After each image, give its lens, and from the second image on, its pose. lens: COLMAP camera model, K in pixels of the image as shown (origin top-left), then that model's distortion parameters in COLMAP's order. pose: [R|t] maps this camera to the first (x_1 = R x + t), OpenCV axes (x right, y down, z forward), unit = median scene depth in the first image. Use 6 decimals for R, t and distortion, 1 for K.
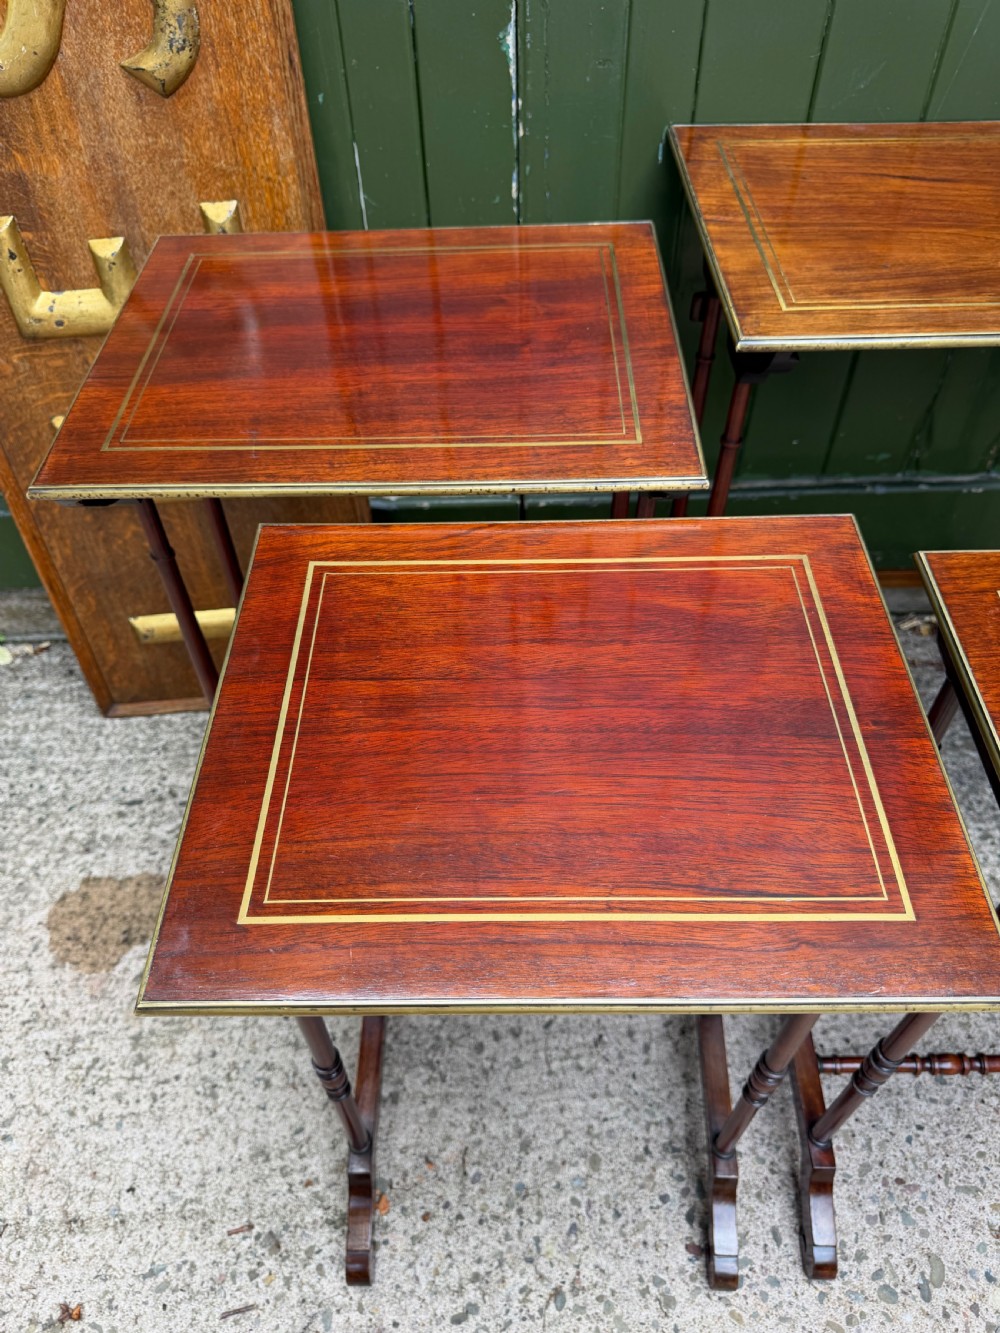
lens RADIAL K [[964.4, 0, 501.3], [0, 964.4, 670.1], [0, 0, 1]] dist [-0.007412, -0.002140]
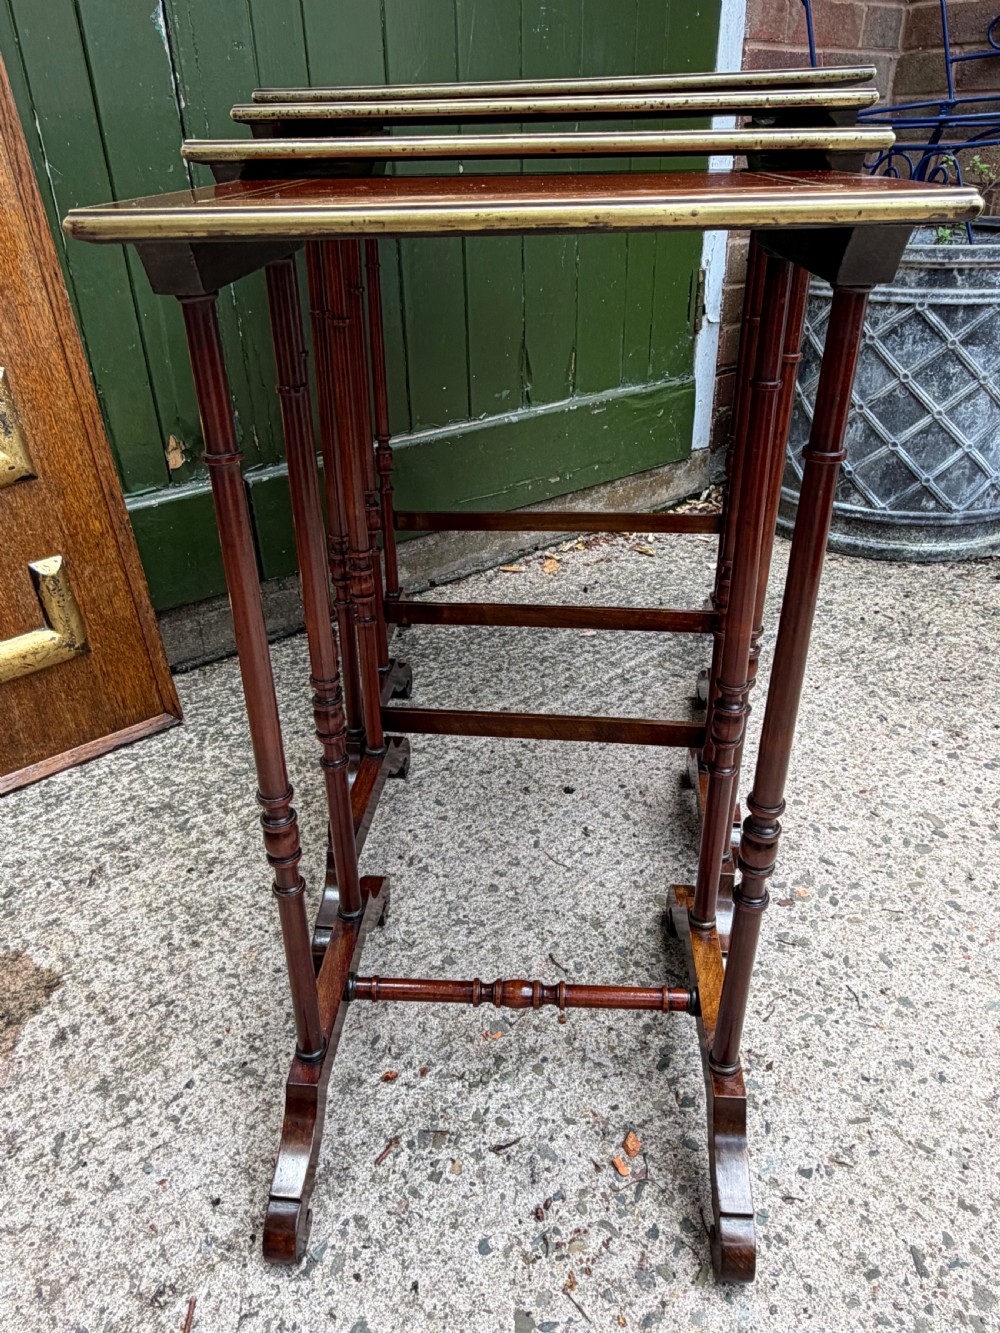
lens RADIAL K [[955.2, 0, 498.2], [0, 955.2, 662.3], [0, 0, 1]] dist [-0.003183, 0.003035]
pose [[0.794404, -0.289336, 0.534047, -0.477189], [0.463694, 0.856804, -0.225555, 0.450604], [-0.392312, 0.426816, 0.814812, 0.185336]]
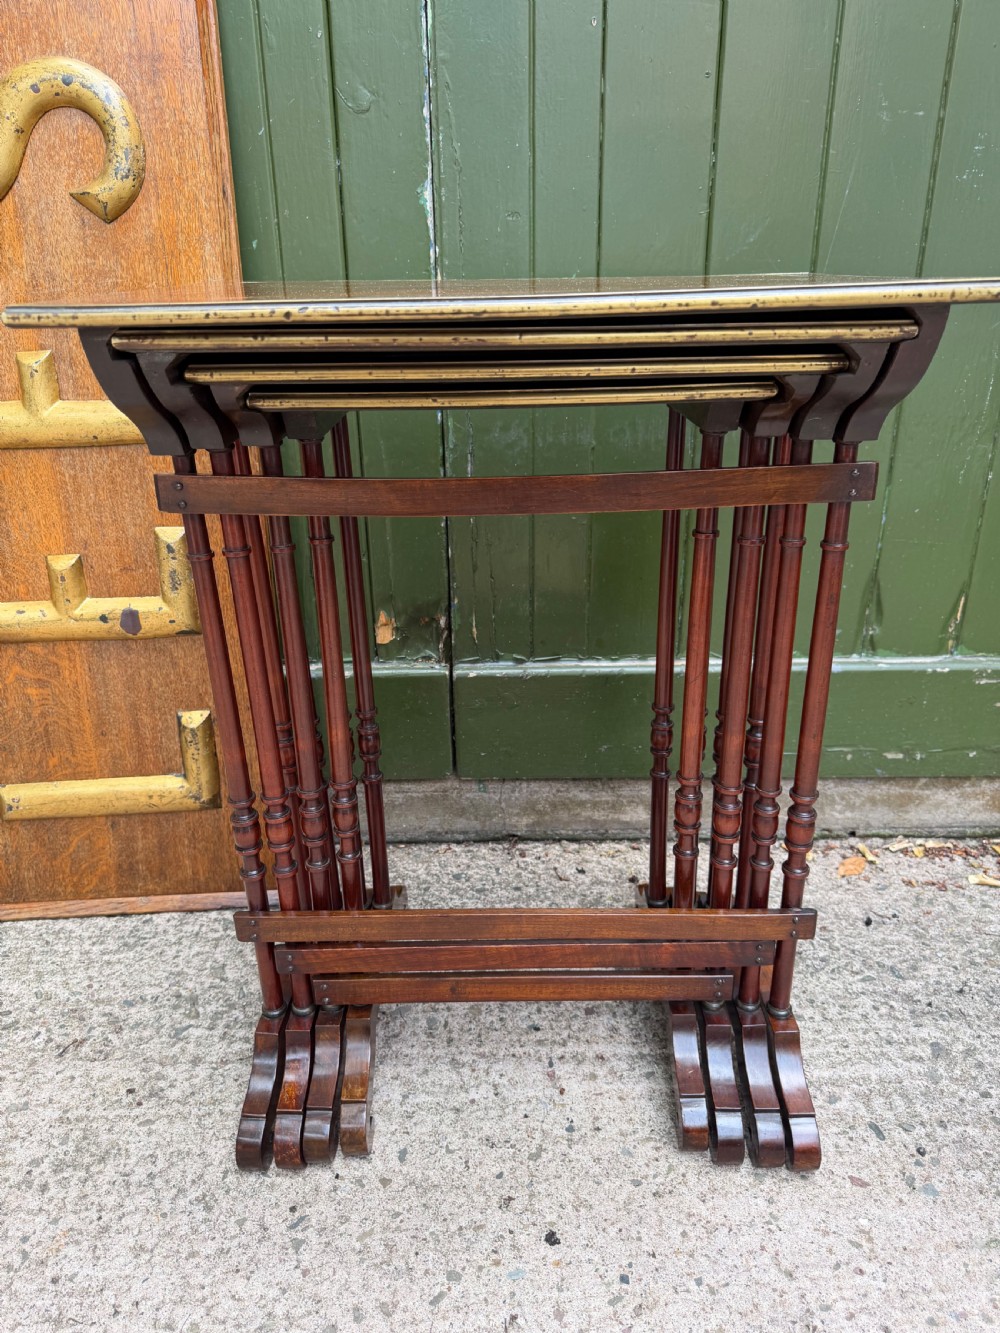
lens RADIAL K [[956.6, 0, 492.7], [0, 956.6, 672.5], [0, 0, 1]] dist [-0.005188, -0.000494]
pose [[0.999781, 0.015676, -0.013885, 0.098870], [-0.020196, 0.897112, -0.441342, 0.296092], [0.005538, 0.441525, 0.897232, 0.230044]]
